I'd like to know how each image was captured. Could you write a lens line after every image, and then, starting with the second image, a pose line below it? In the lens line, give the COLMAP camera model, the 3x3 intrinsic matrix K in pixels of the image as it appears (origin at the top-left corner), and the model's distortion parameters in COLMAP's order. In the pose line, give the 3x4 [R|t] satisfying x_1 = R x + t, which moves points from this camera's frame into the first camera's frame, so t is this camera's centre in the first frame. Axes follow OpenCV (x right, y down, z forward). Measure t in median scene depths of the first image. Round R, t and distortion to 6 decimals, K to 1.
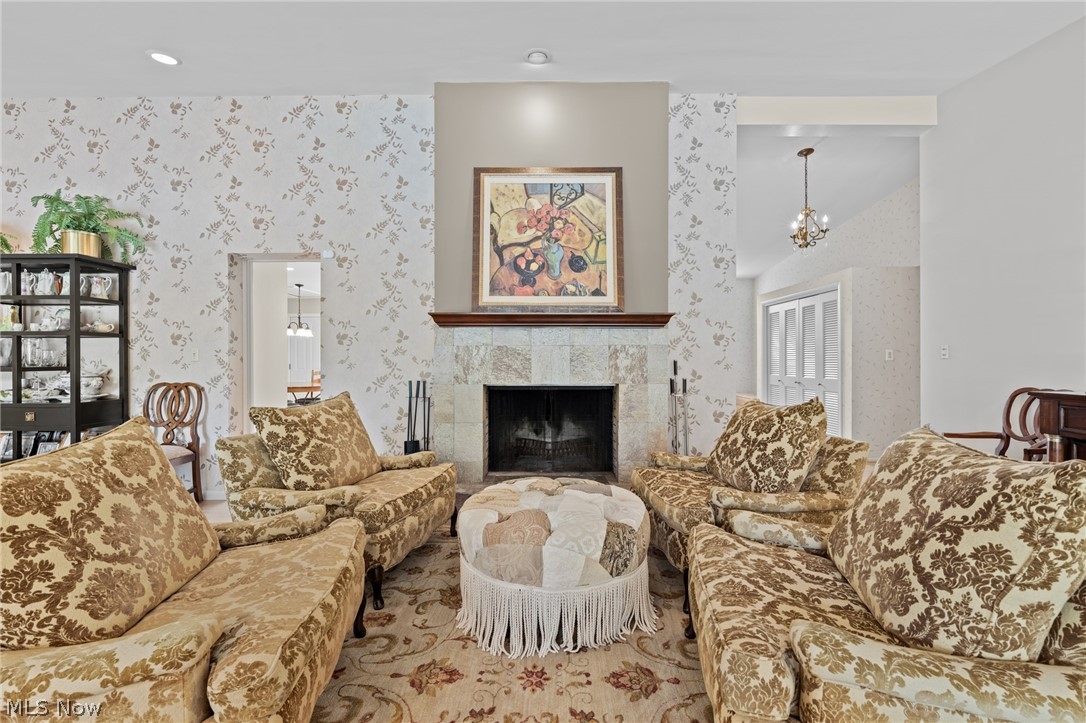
lens RADIAL K [[451.9, 0, 554.2], [0, 451.9, 359.0], [0, 0, 1]] dist [-0.003037, 0.000991]
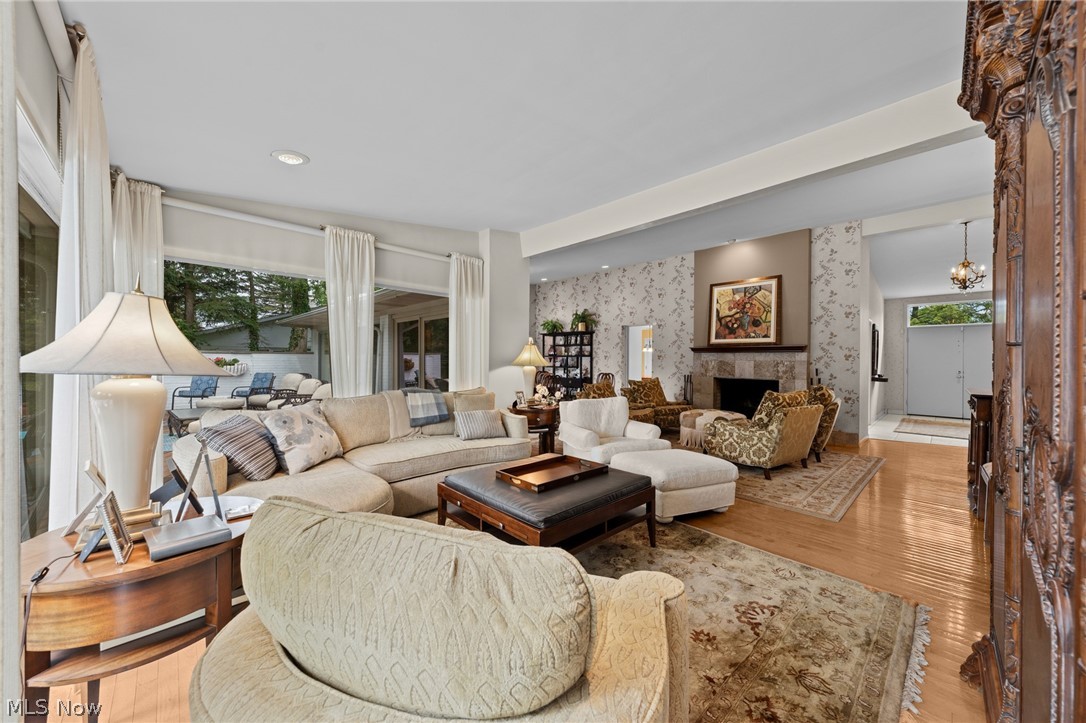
lens RADIAL K [[386.0, 0, 547.5], [0, 386.0, 361.8], [0, 0, 1]] dist [0.000716, -0.000570]
pose [[0.699448, 0.007242, -0.714646, 0.637938], [-0.007426, 0.999968, 0.002864, -0.020719], [0.714645, 0.003304, 0.699480, -0.961243]]
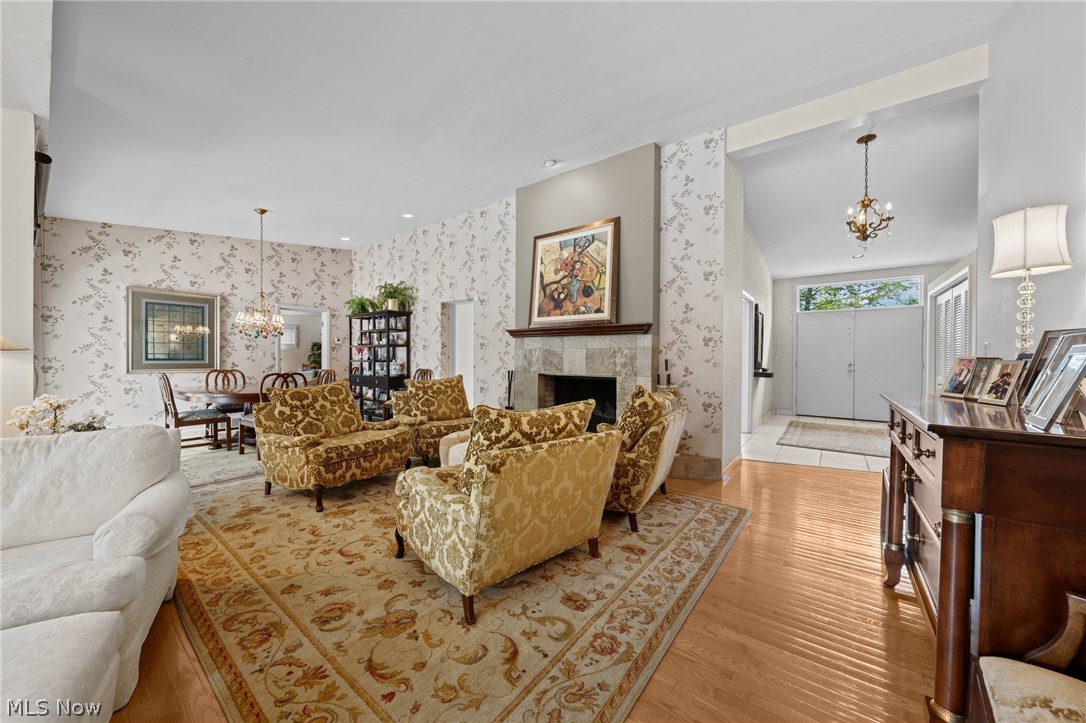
lens RADIAL K [[386.0, 0, 538.9], [0, 386.0, 361.9], [0, 0, 1]] dist [0.000716, -0.000570]
pose [[0.798306, 0.010044, -0.602169, 0.629362], [-0.005020, 0.999937, 0.010024, 0.001839], [0.602231, -0.004979, 0.798306, -0.070944]]
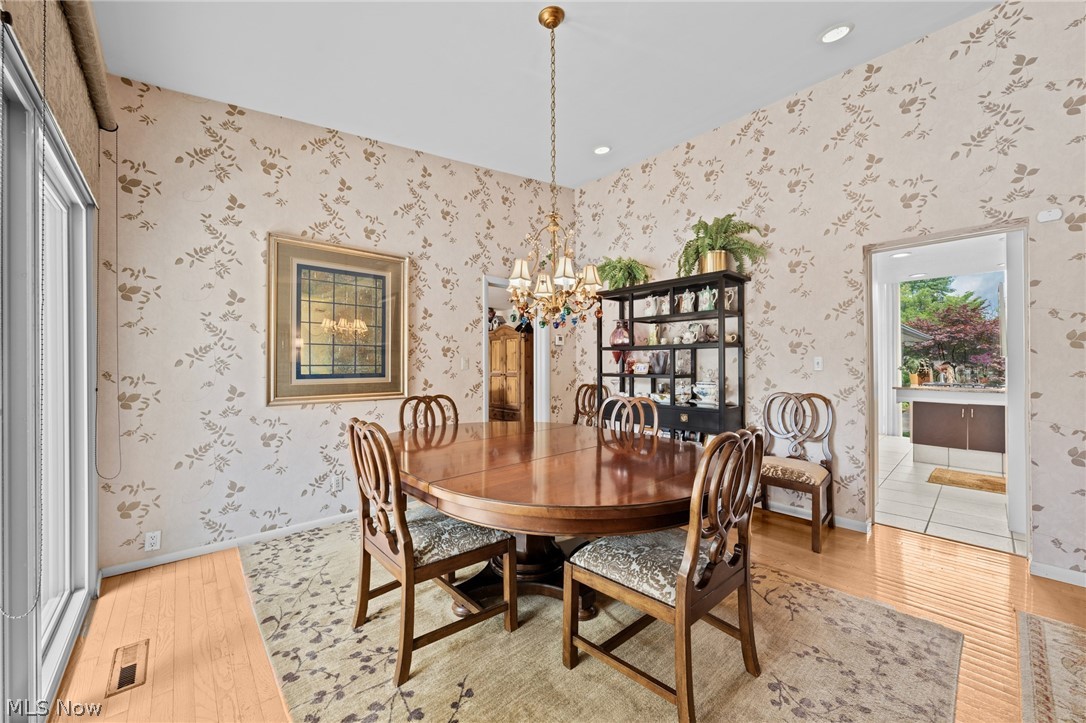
lens RADIAL K [[415.5, 0, 543.9], [0, 415.5, 363.5], [0, 0, 1]] dist [-0.005028, -0.000383]
pose [[0.670142, -0.004603, -0.742219, -0.561250], [0.001679, 0.999988, -0.004686, -0.006740], [0.742231, 0.001894, 0.670141, 0.019249]]
